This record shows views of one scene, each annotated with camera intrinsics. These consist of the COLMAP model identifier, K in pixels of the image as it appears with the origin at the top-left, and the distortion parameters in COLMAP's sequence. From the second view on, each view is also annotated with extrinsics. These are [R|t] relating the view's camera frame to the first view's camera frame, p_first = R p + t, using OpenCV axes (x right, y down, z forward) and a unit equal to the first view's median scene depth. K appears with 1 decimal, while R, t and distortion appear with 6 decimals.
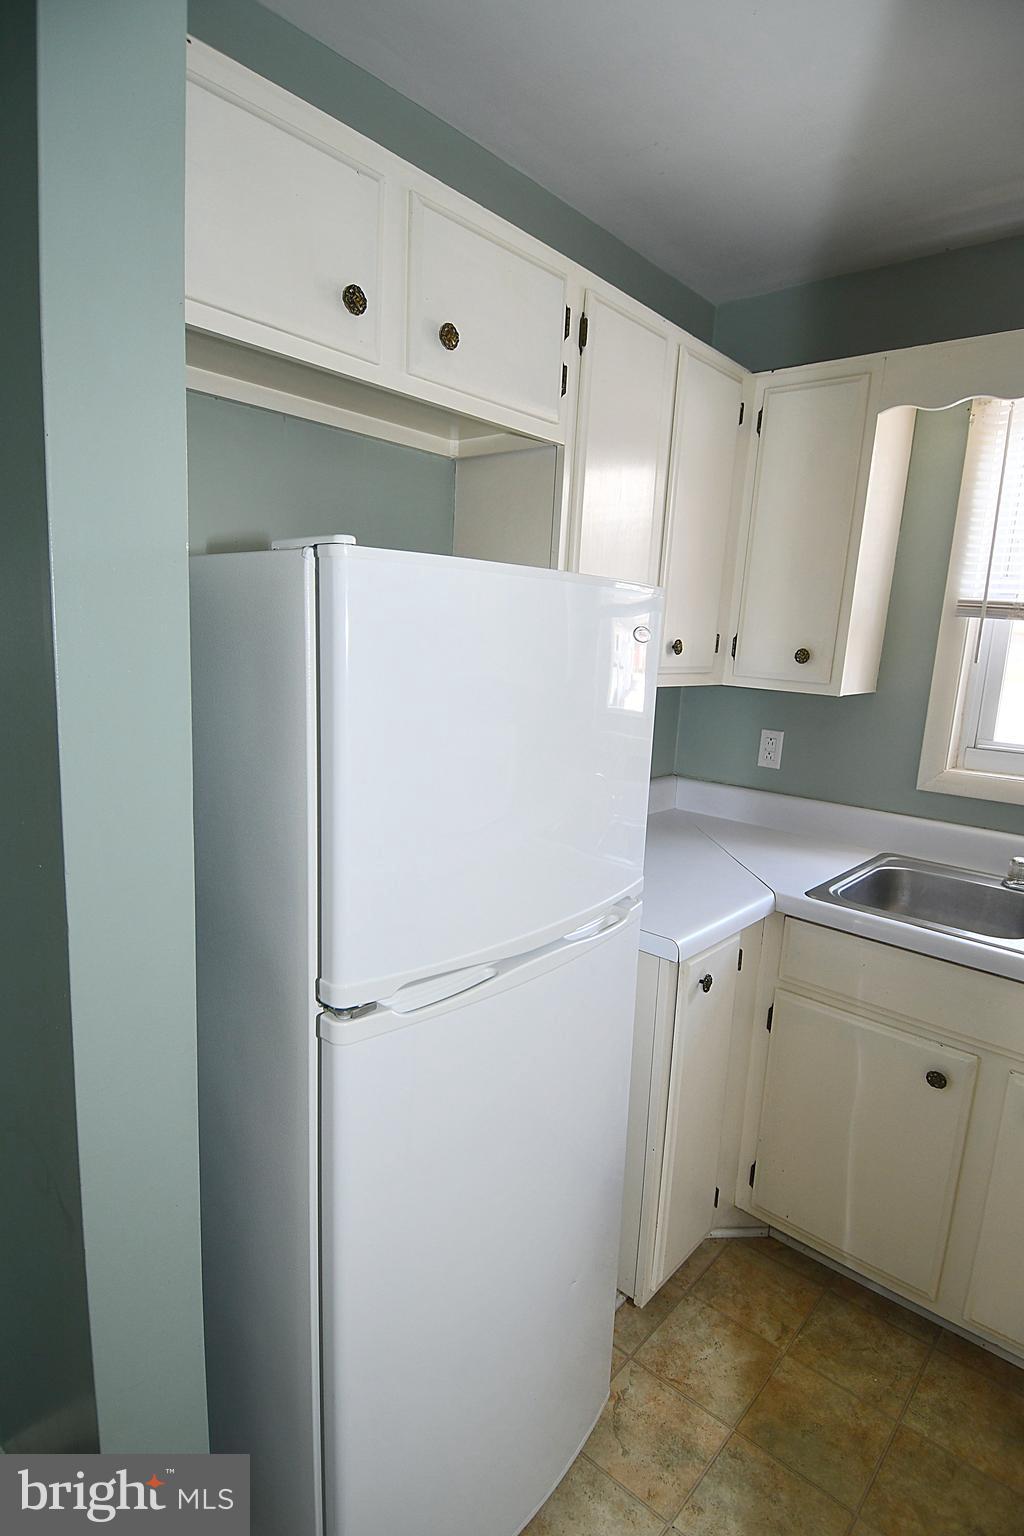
lens RADIAL K [[781.1, 0, 512.0], [0, 781.1, 768.0], [0, 0, 1]] dist [0.000695, -0.021892]
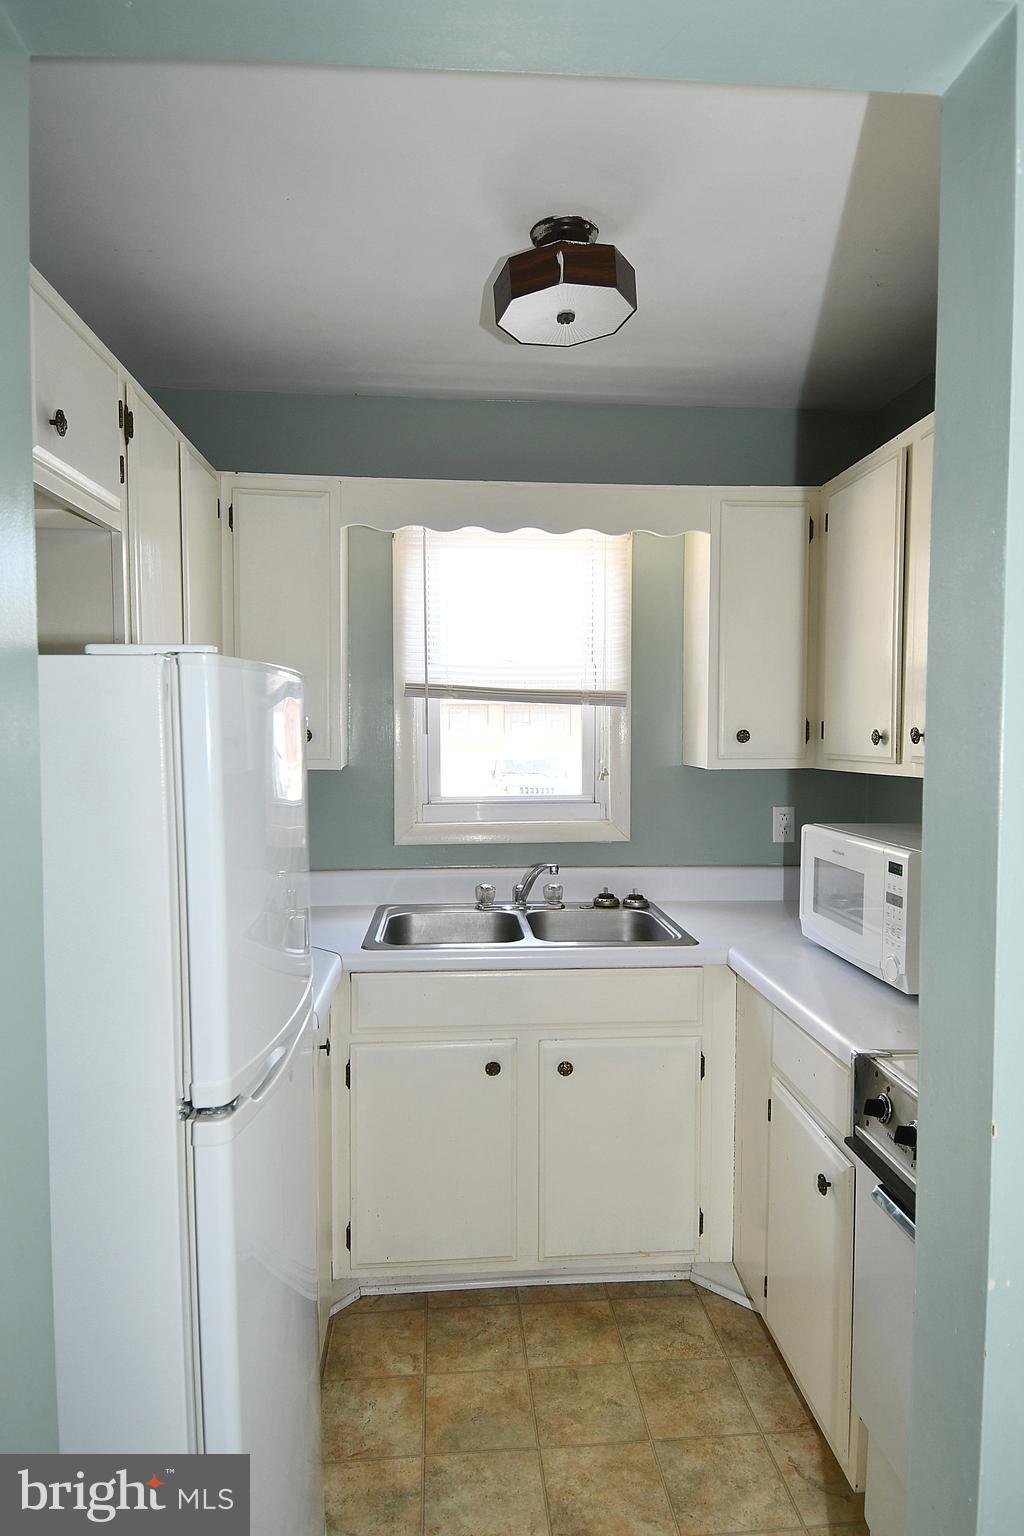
lens RADIAL K [[866.9, 0, 512.0], [0, 866.9, 768.0], [0, 0, 1]] dist [0.004434, -0.030726]
pose [[0.696227, -0.079726, 0.713380, -0.351688], [0.160439, 0.985955, -0.046392, 0.002341], [-0.699662, 0.146753, 0.699240, -0.042587]]
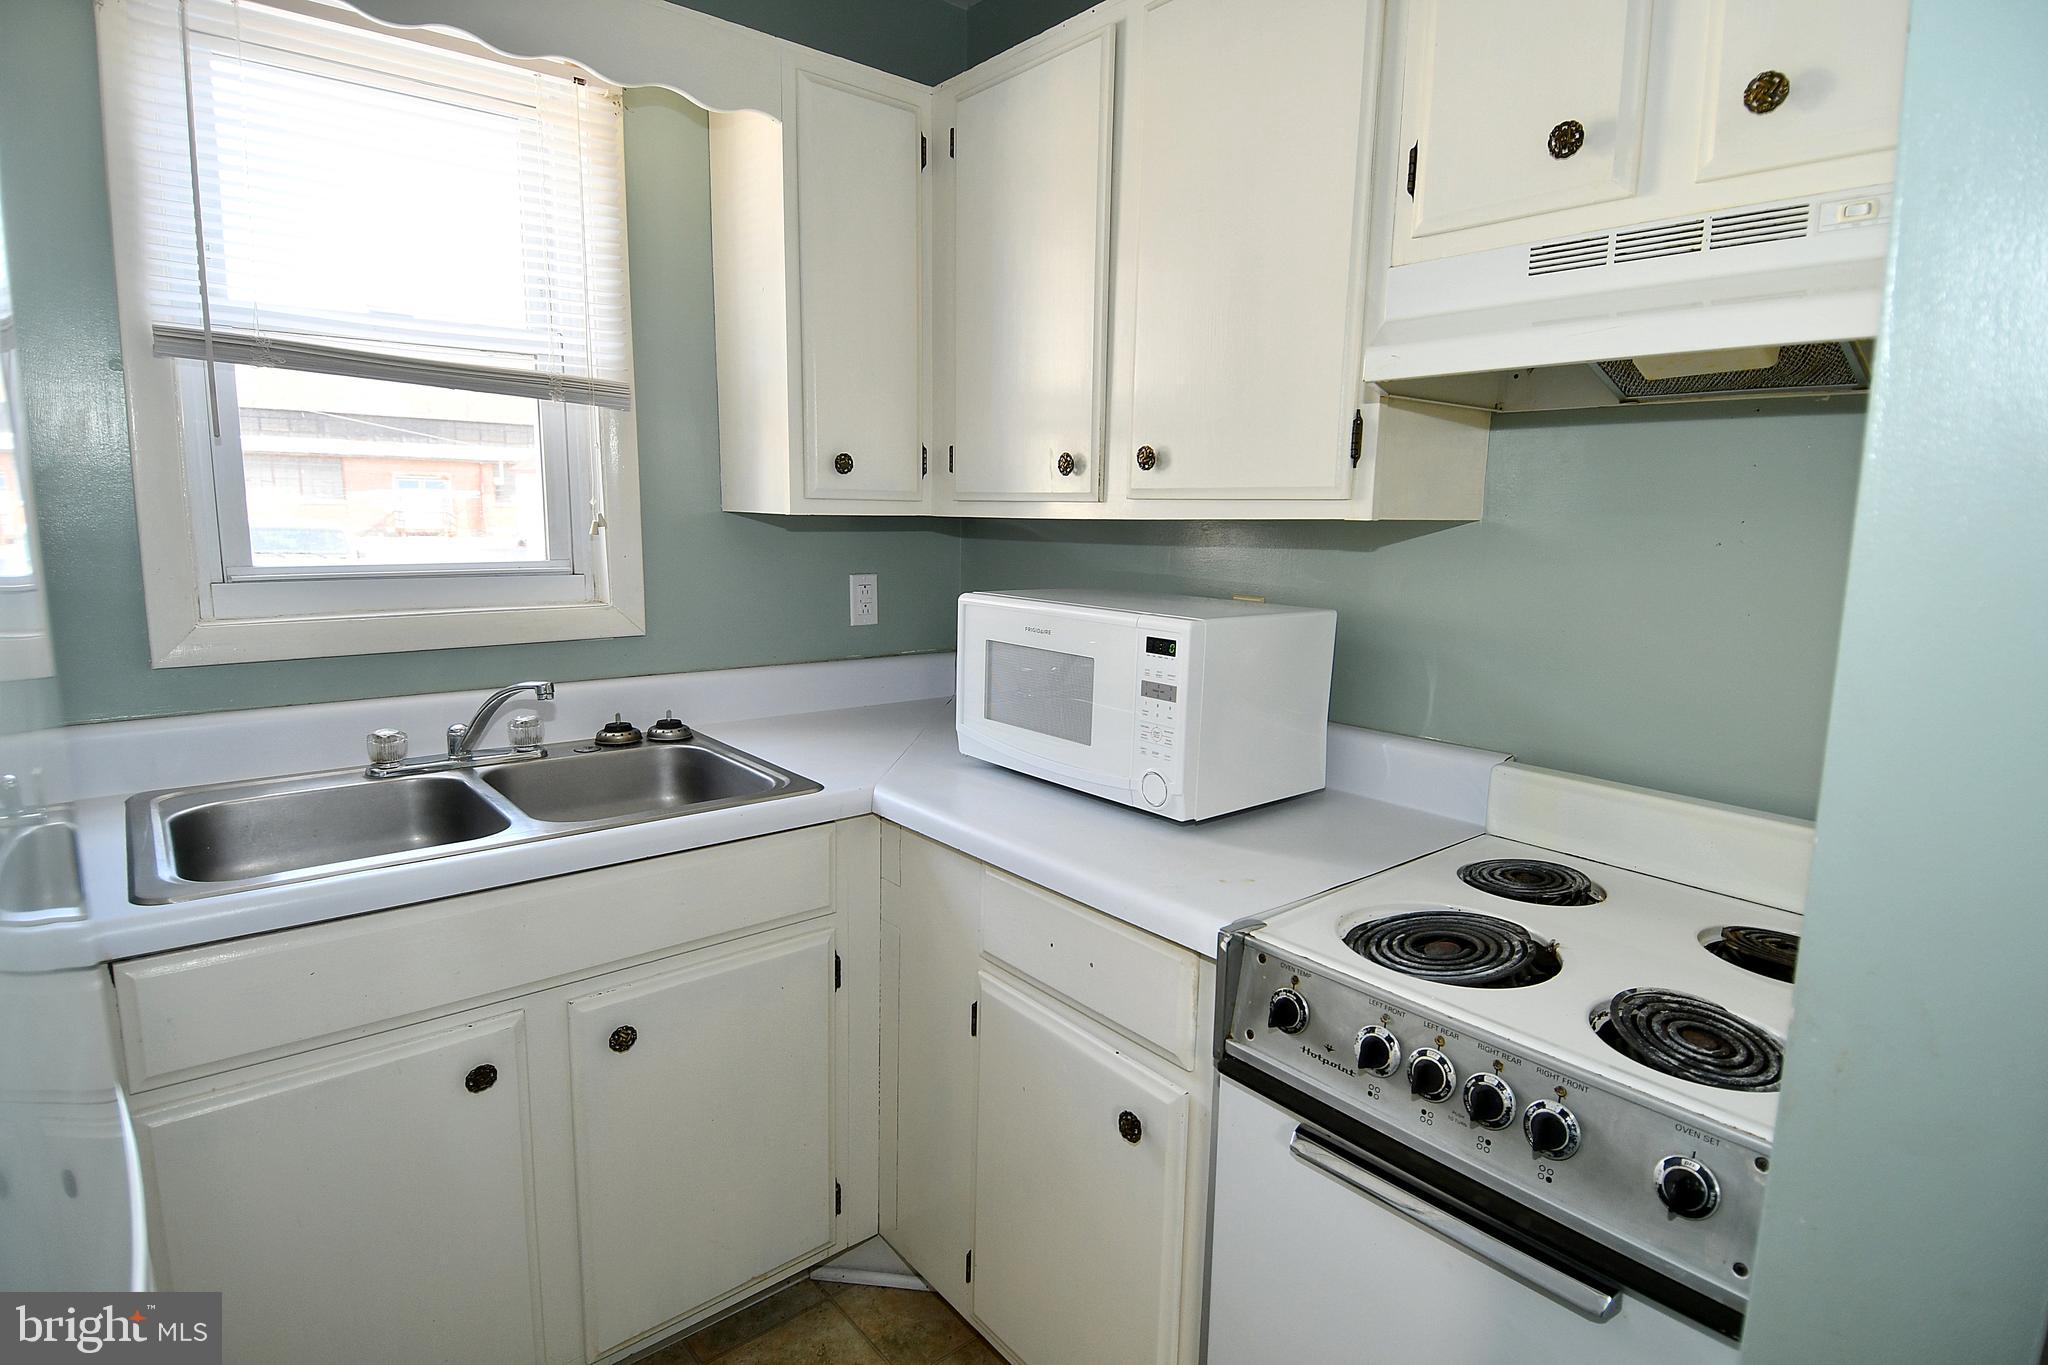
lens RADIAL K [[1041.4, 0, 1027.9], [0, 1041.4, 672.0], [0, 0, 1]] dist [0.000695, -0.021892]
pose [[0.132661, -0.199323, 0.970913, -0.149139], [0.158744, 0.971198, 0.177691, -0.003290], [-0.978367, 0.130554, 0.160481, 0.362769]]
